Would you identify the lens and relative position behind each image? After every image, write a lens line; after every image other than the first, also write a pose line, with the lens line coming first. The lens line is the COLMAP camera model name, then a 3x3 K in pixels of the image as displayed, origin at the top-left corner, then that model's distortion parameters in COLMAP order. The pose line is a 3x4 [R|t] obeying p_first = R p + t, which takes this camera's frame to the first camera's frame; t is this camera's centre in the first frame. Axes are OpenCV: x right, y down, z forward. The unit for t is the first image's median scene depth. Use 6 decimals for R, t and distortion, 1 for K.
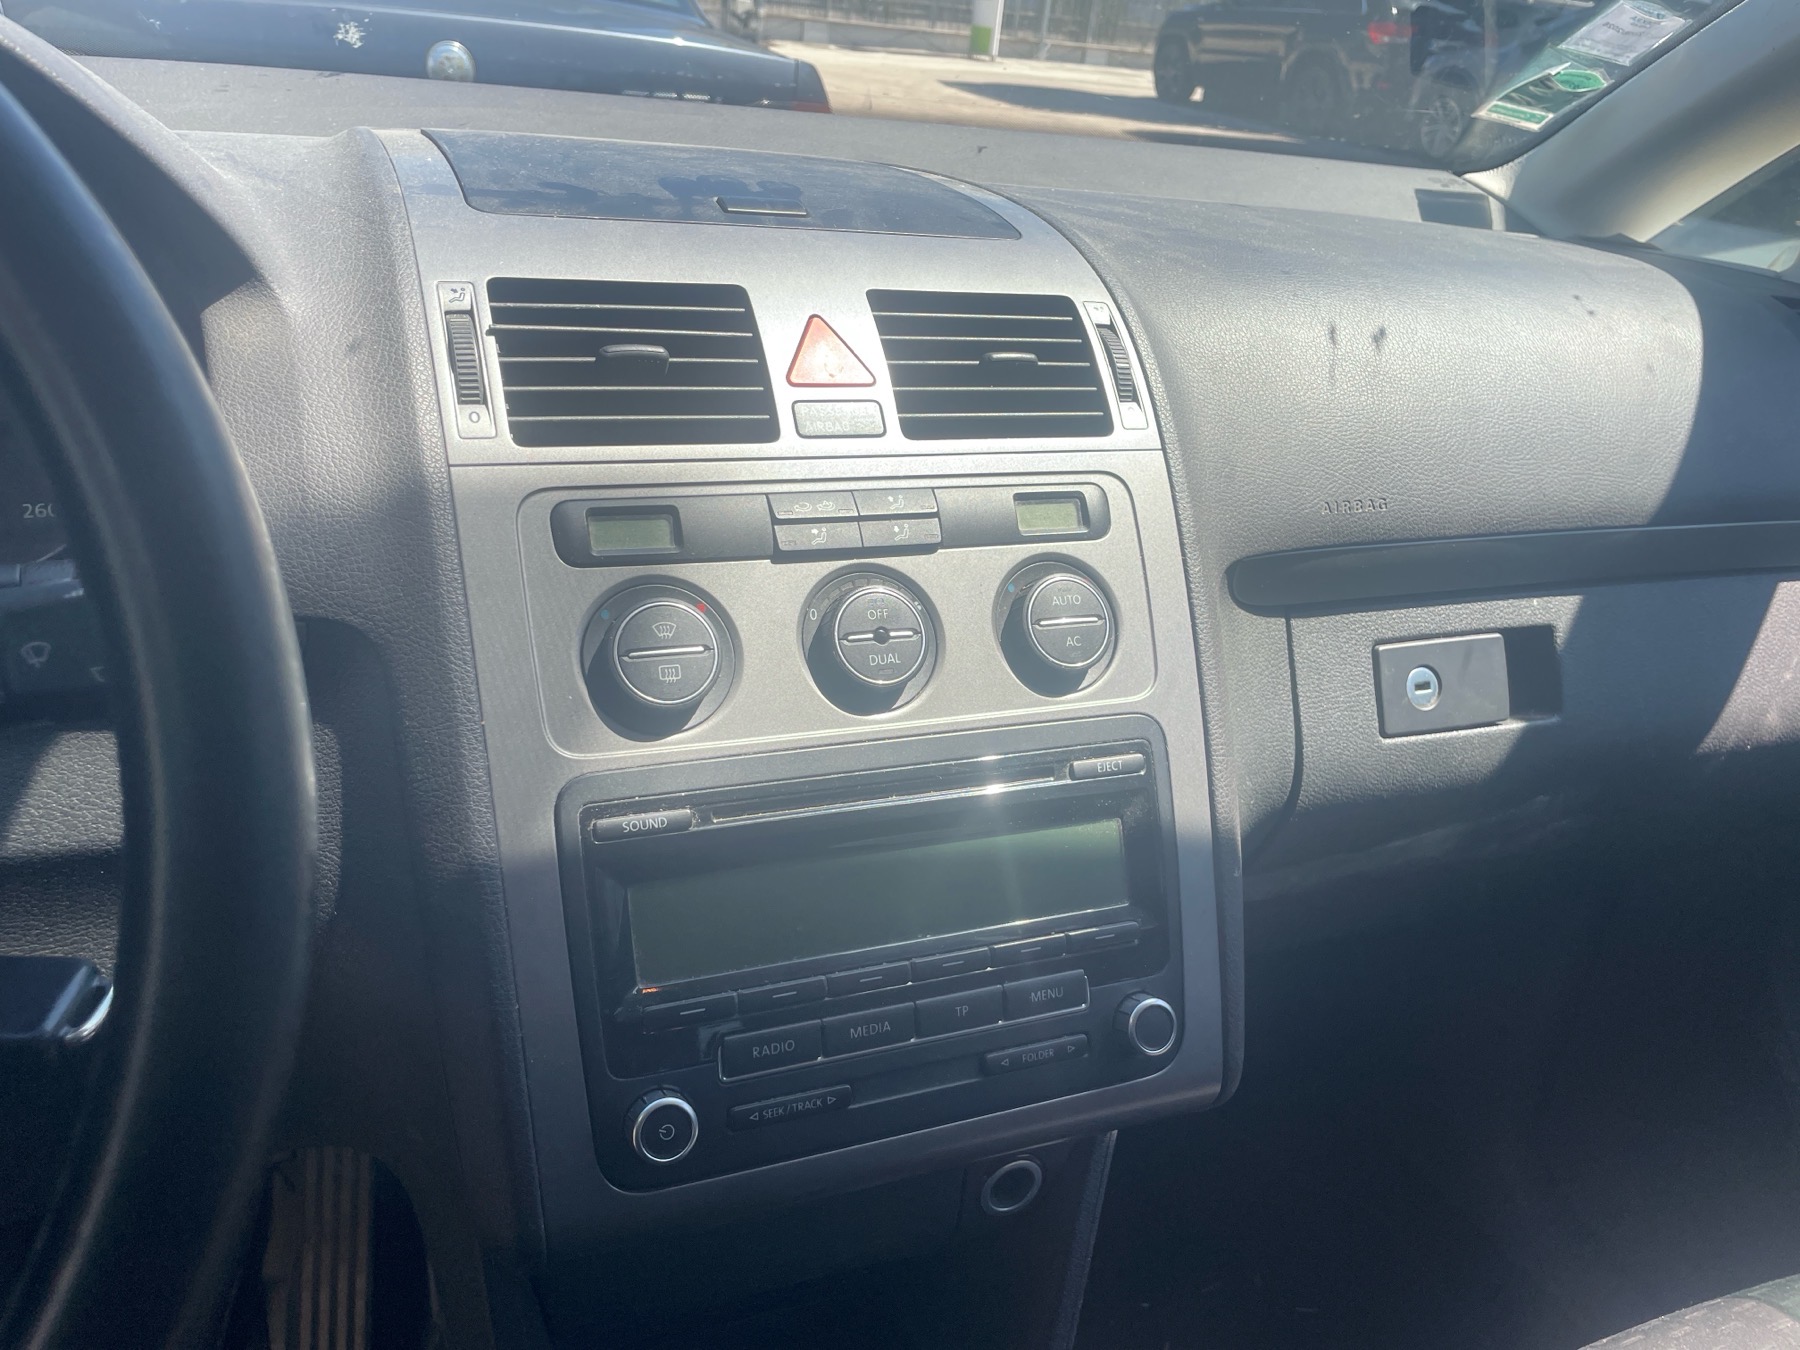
lens RADIAL K [[1360.0, 0, 890.2], [0, 1360.0, 664.6], [0, 0, 1]] dist [0.077249, -0.124376]
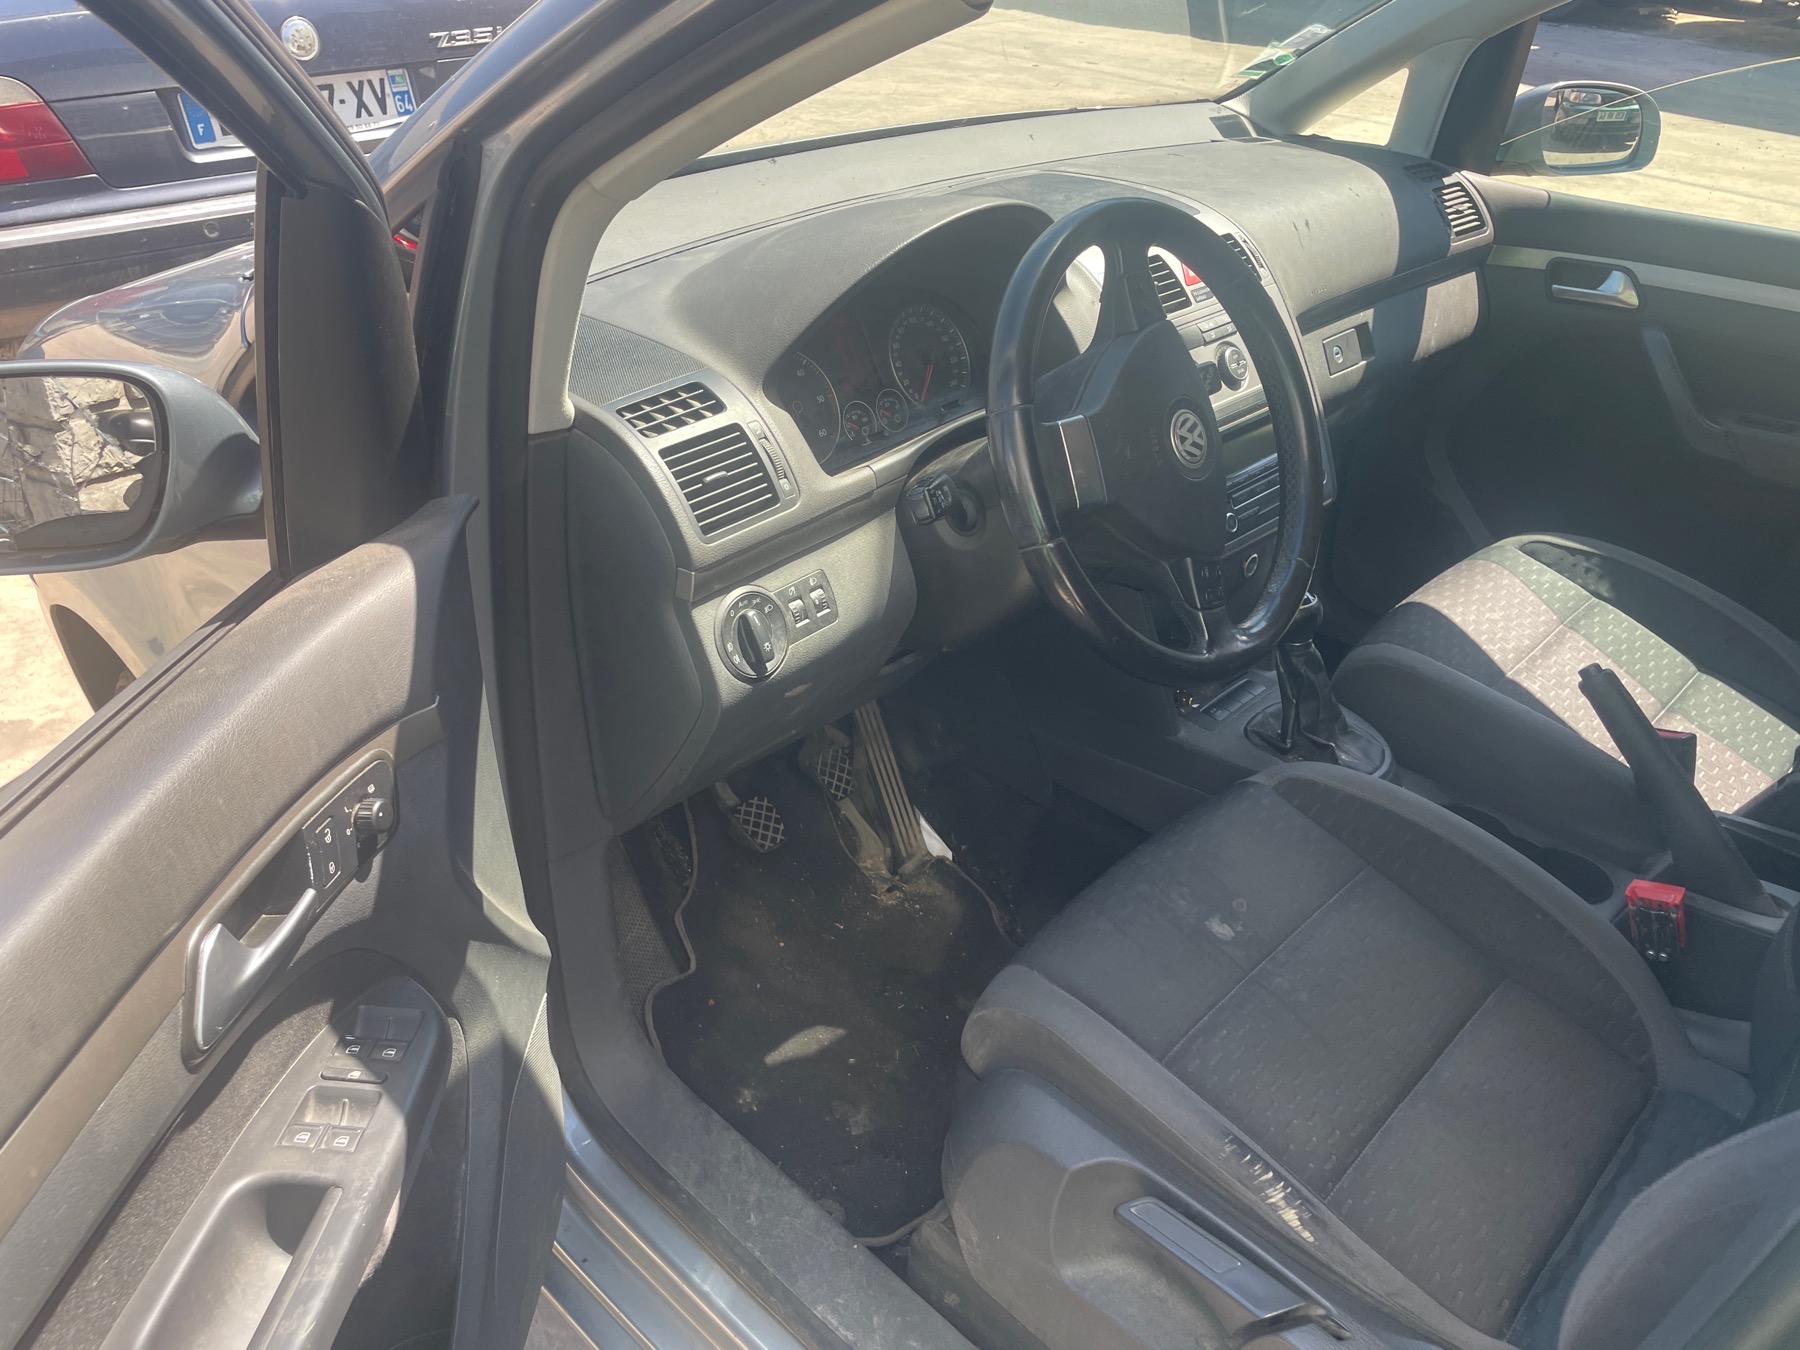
lens RADIAL K [[1359.7, 0, 877.5], [0, 1359.7, 657.6], [0, 0, 1]] dist [0.083271, -0.125553]
pose [[0.919910, -0.258531, 0.294835, -1.595726], [0.215531, 0.961477, 0.170612, -0.075364], [-0.327586, -0.093402, 0.940193, -1.473102]]
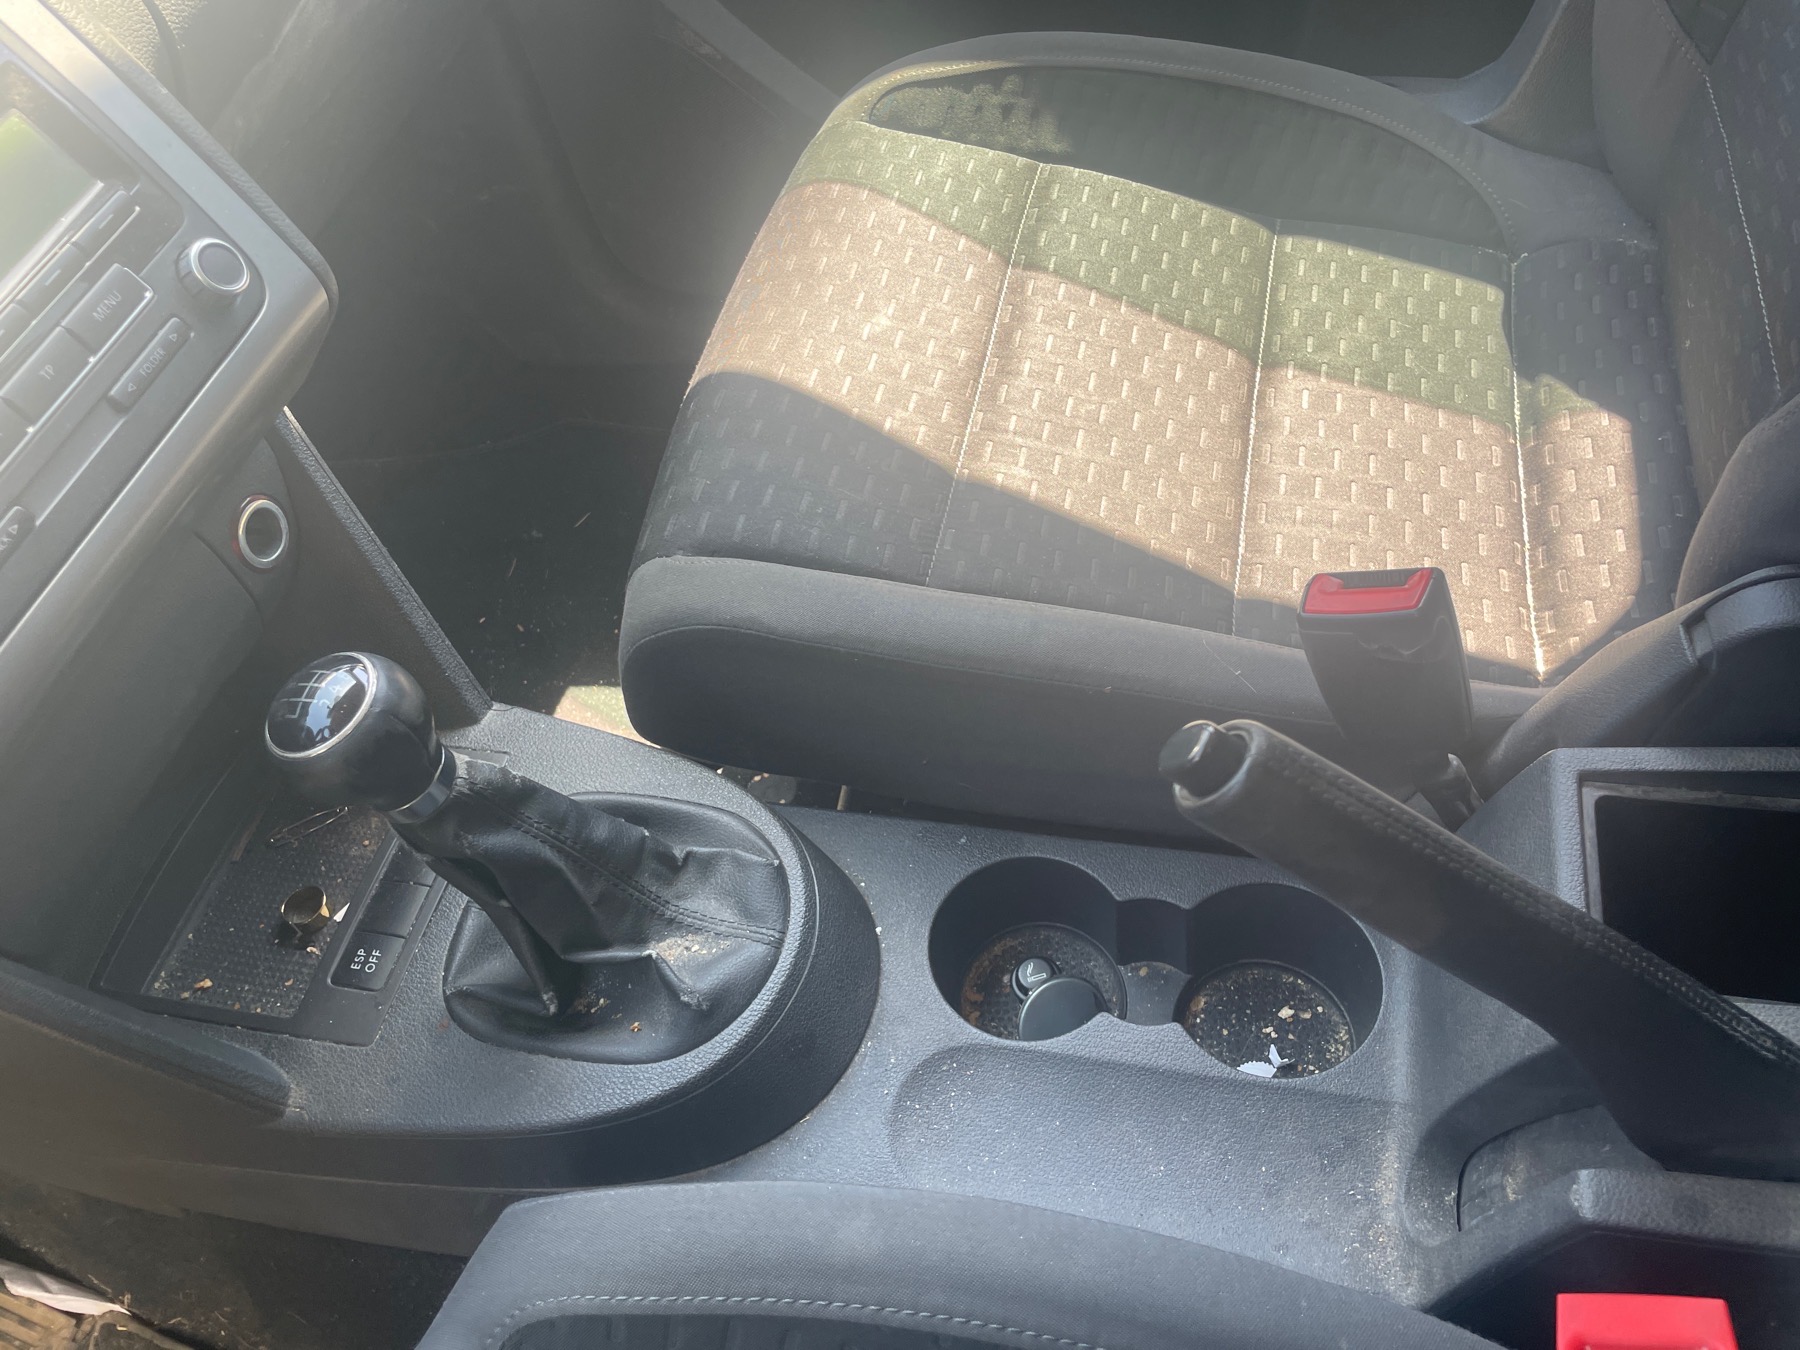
lens RADIAL K [[1360.6, 0, 918.7], [0, 1360.6, 668.0], [0, 0, 1]] dist [0.083674, -0.115348]
pose [[0.553292, -0.748550, 0.365432, -0.097579], [0.522572, 0.653555, 0.547527, 0.159724], [-0.648681, -0.111978, 0.752778, -0.085670]]
